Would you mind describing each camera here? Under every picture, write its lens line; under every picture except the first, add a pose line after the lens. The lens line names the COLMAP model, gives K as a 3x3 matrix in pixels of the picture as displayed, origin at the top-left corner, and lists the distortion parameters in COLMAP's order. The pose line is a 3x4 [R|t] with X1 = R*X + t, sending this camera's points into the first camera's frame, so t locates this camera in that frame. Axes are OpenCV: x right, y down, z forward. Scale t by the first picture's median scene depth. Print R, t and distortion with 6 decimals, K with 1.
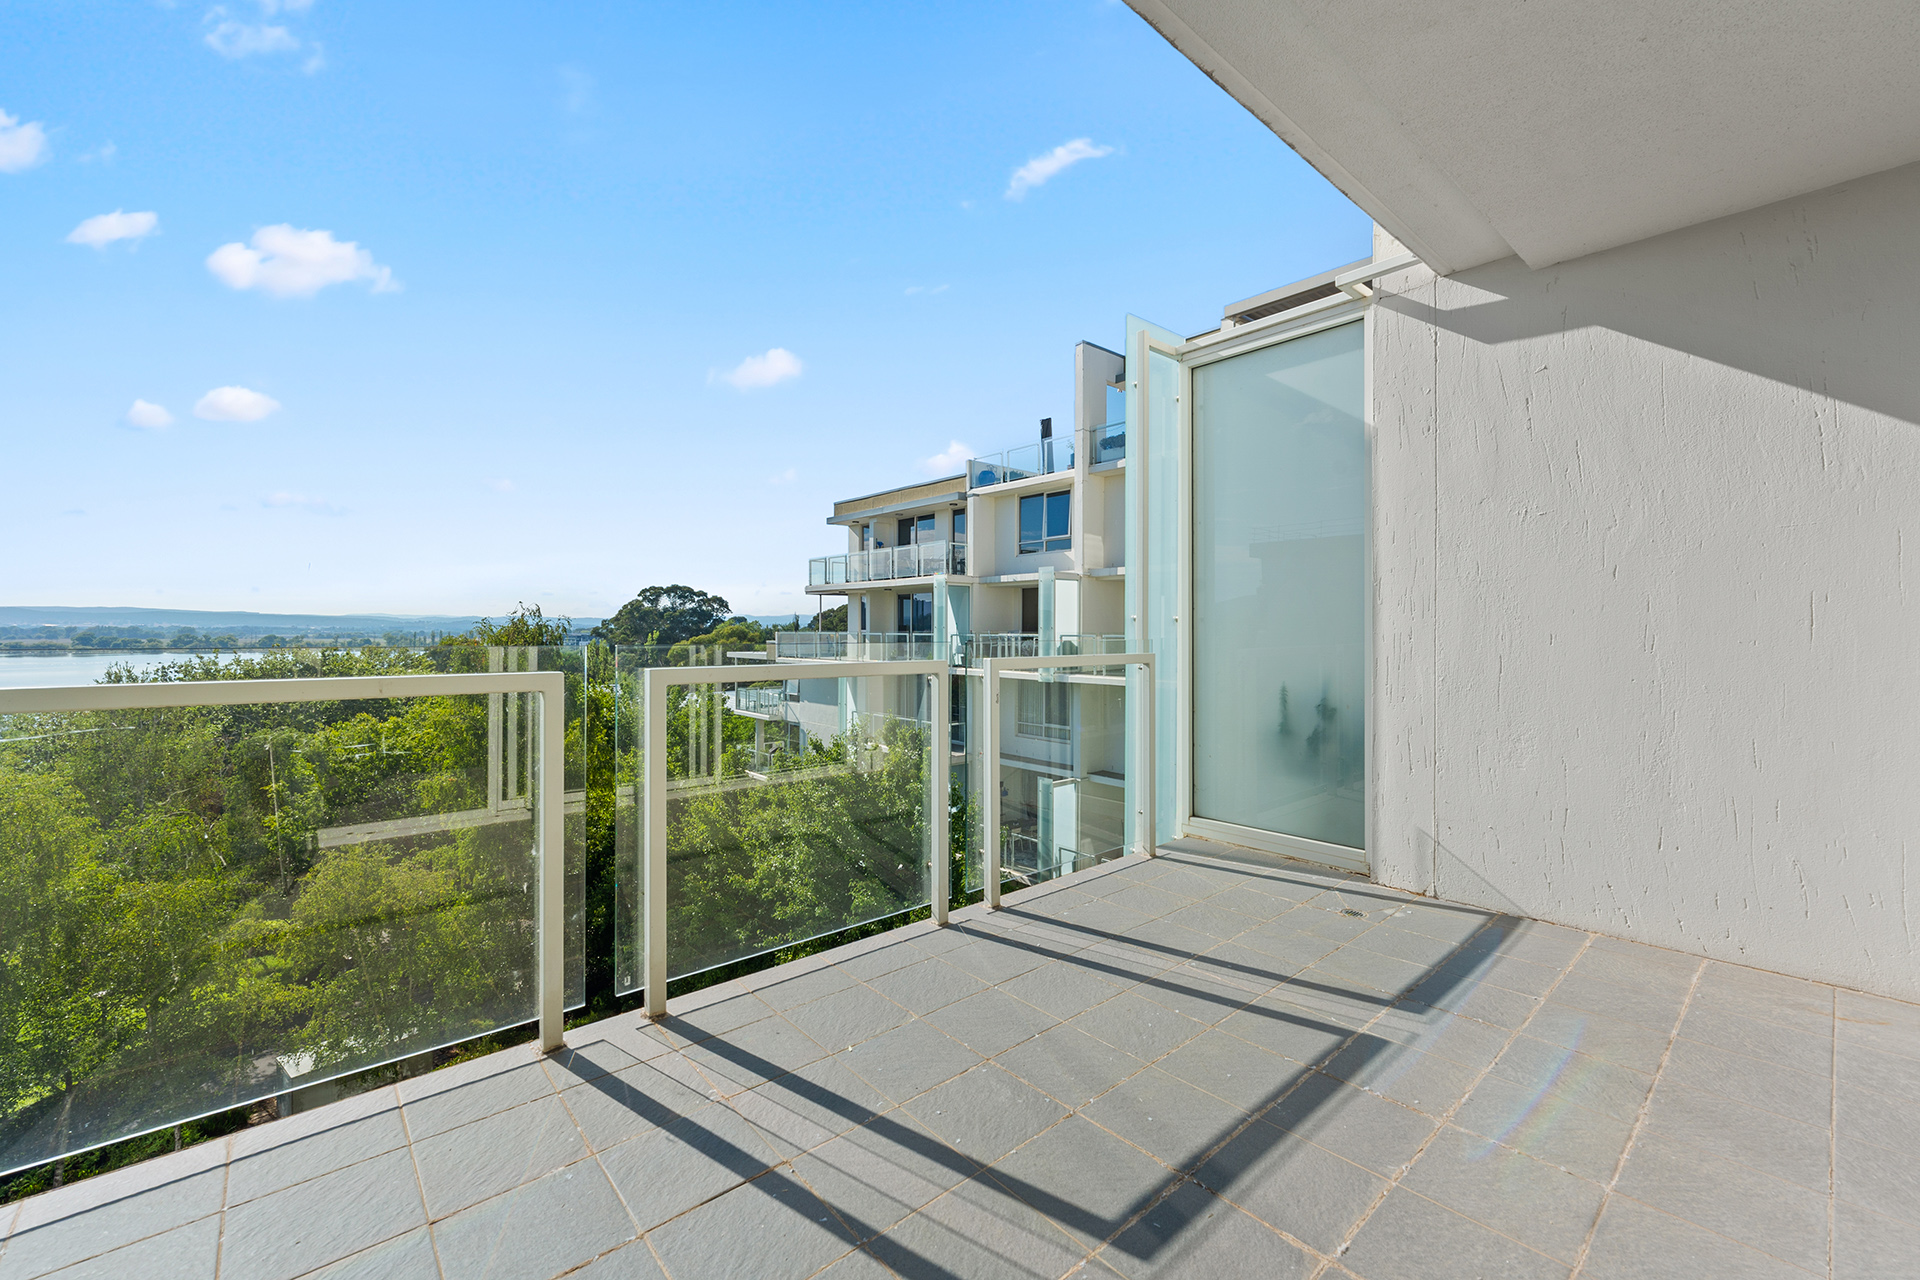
lens RADIAL K [[772.3, 0, 949.9], [0, 772.3, 622.1], [0, 0, 1]] dist [0.002338, -0.001850]
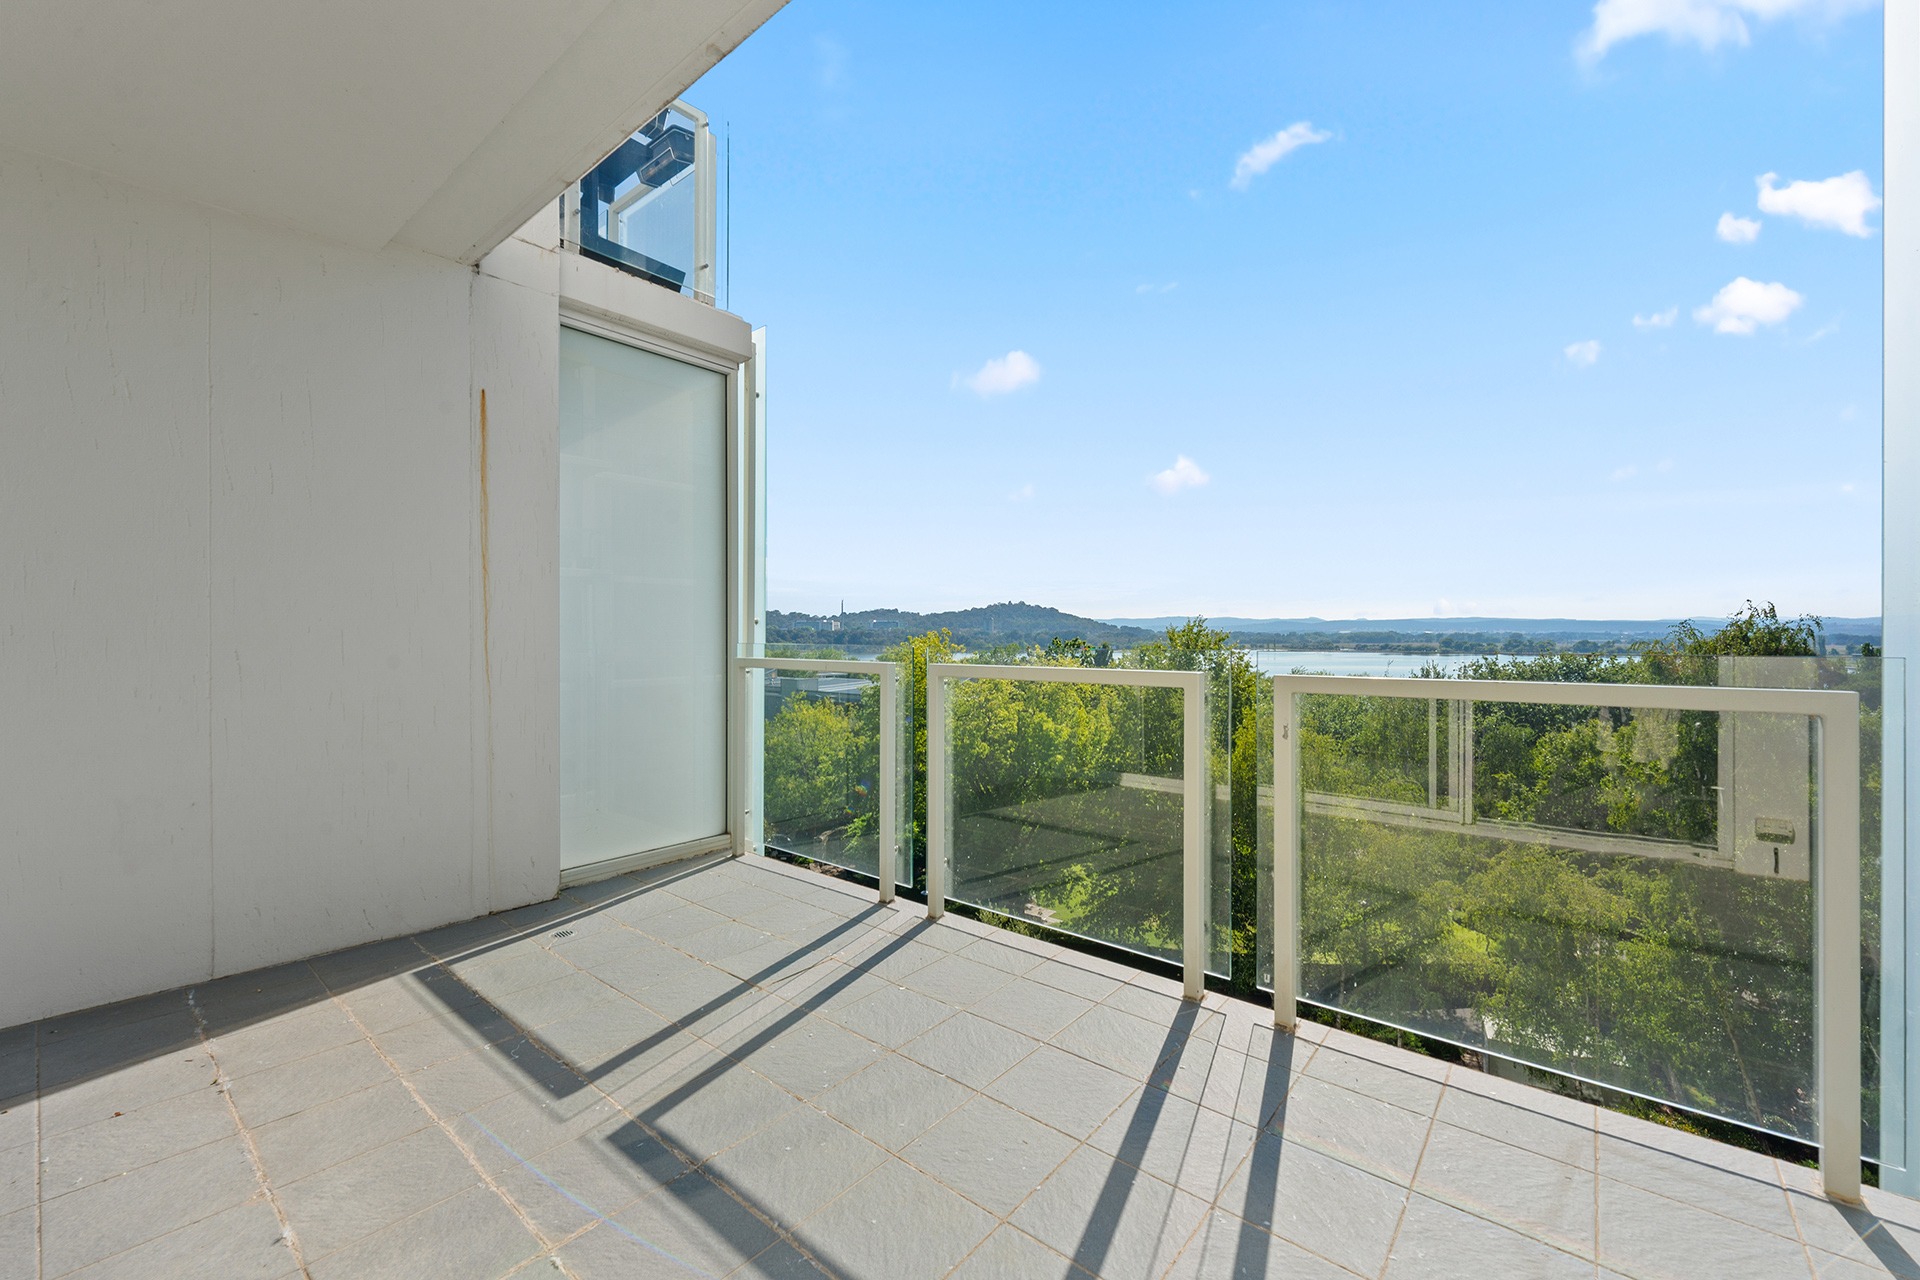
lens RADIAL K [[772.3, 0, 982.2], [0, 772.3, 636.5], [0, 0, 1]] dist [0.002338, -0.001850]
pose [[0.176246, -0.001679, -0.984345, 0.093165], [0.013005, 0.999915, 0.000623, 0.001395], [0.984260, -0.012911, 0.176252, 0.081272]]
